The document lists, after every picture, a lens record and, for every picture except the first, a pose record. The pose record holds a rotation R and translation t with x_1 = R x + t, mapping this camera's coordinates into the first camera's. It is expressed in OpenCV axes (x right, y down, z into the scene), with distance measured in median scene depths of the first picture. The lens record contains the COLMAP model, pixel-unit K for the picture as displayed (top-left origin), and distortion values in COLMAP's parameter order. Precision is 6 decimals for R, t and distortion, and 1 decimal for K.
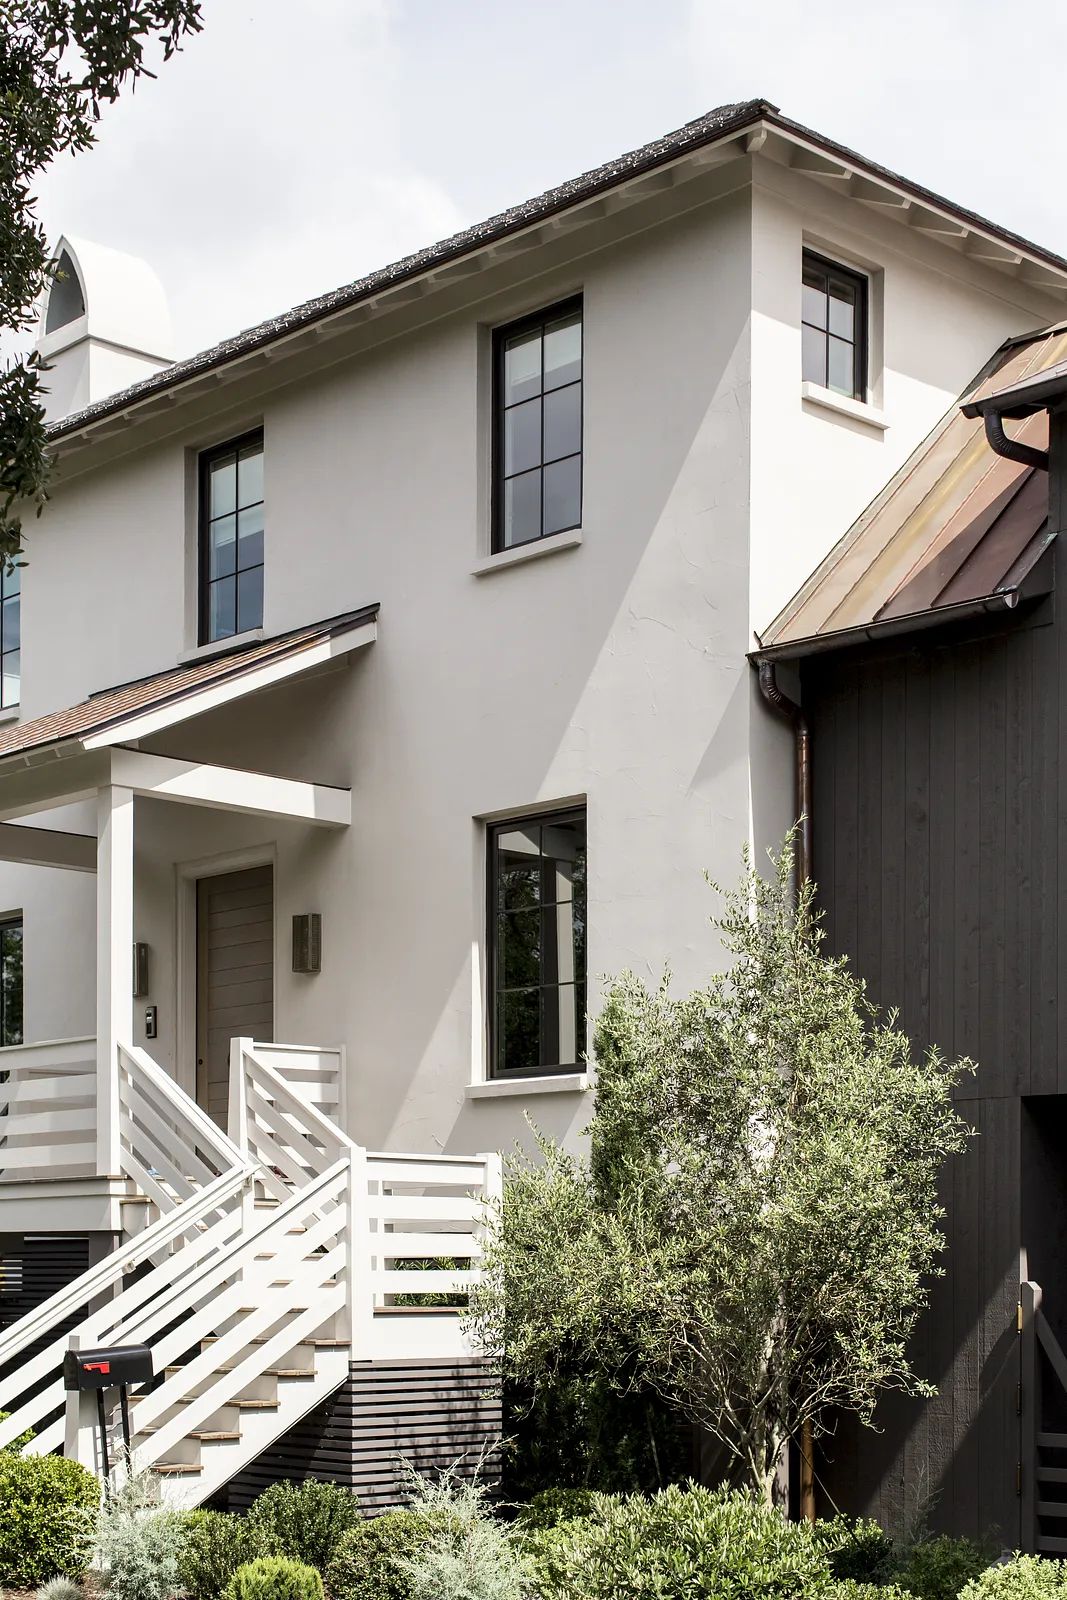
lens RADIAL K [[3035.2, 0, 531.7], [0, 3035.2, 881.9], [0, 0, 1]] dist [0.246108, -1.181985]
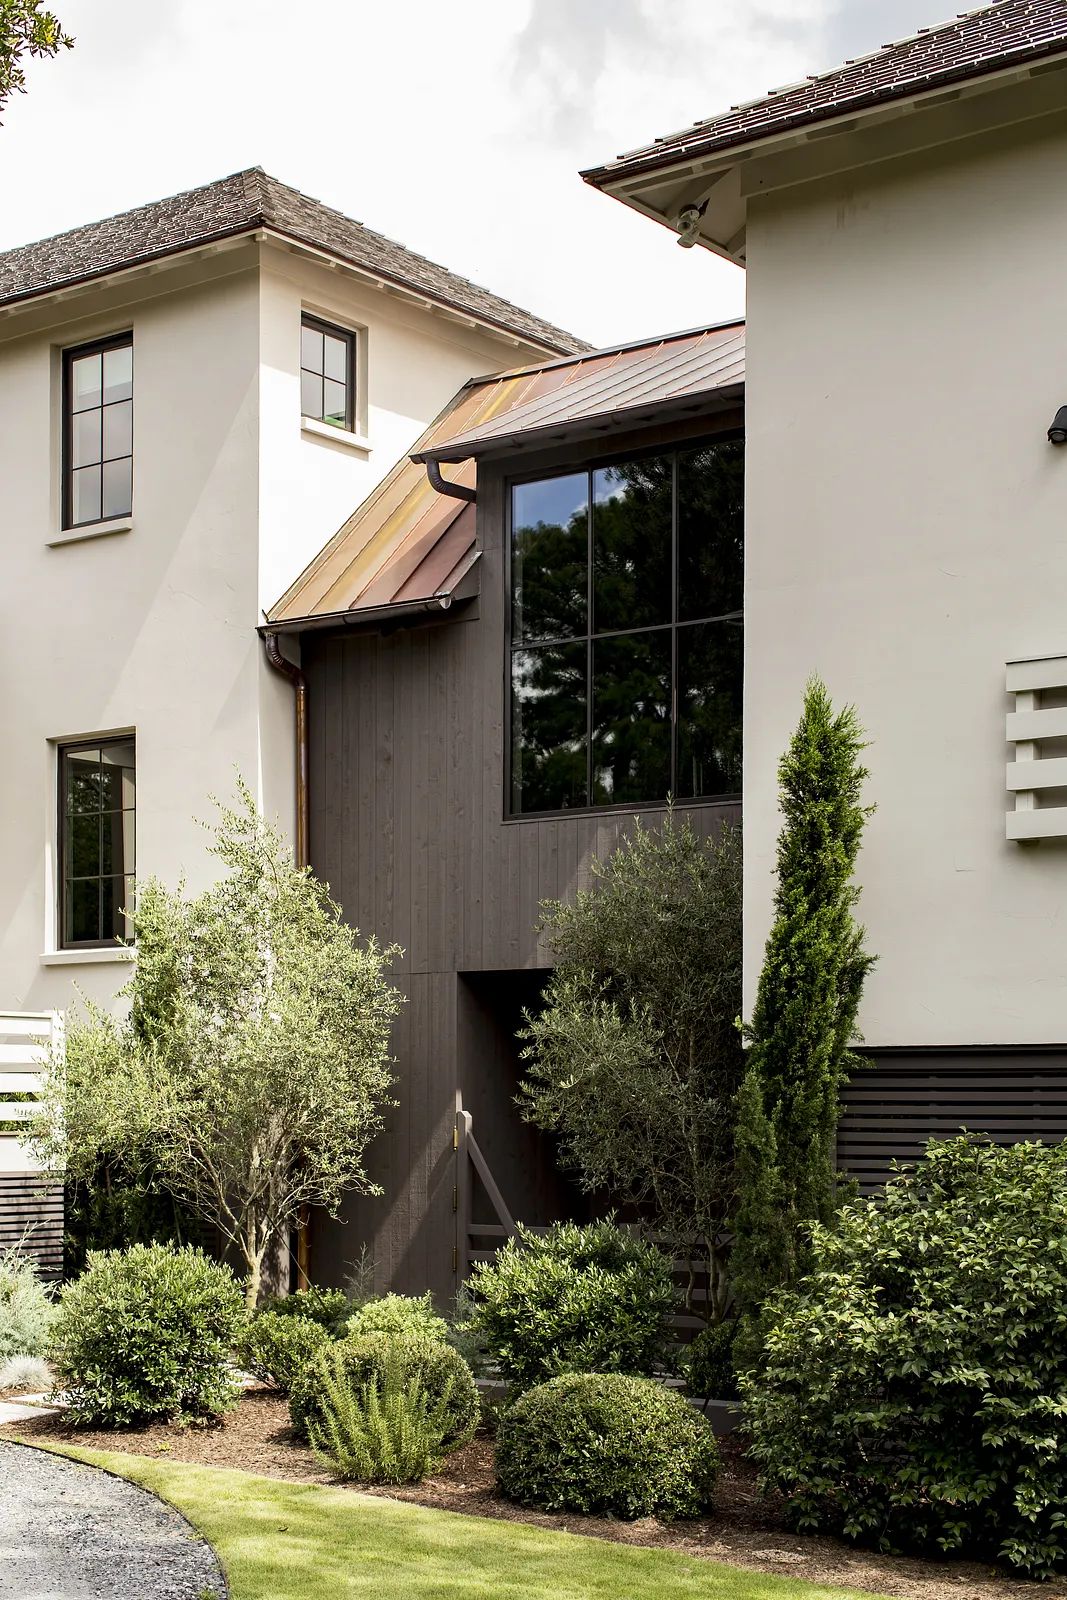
lens RADIAL K [[3035.2, 0, 531.7], [0, 3035.2, 881.9], [0, 0, 1]] dist [0.246108, -1.181985]
pose [[0.992998, 0.014657, 0.117219, 0.036933], [-0.020750, 0.998487, 0.050927, -0.035417], [-0.116296, -0.053003, 0.991799, -0.299383]]
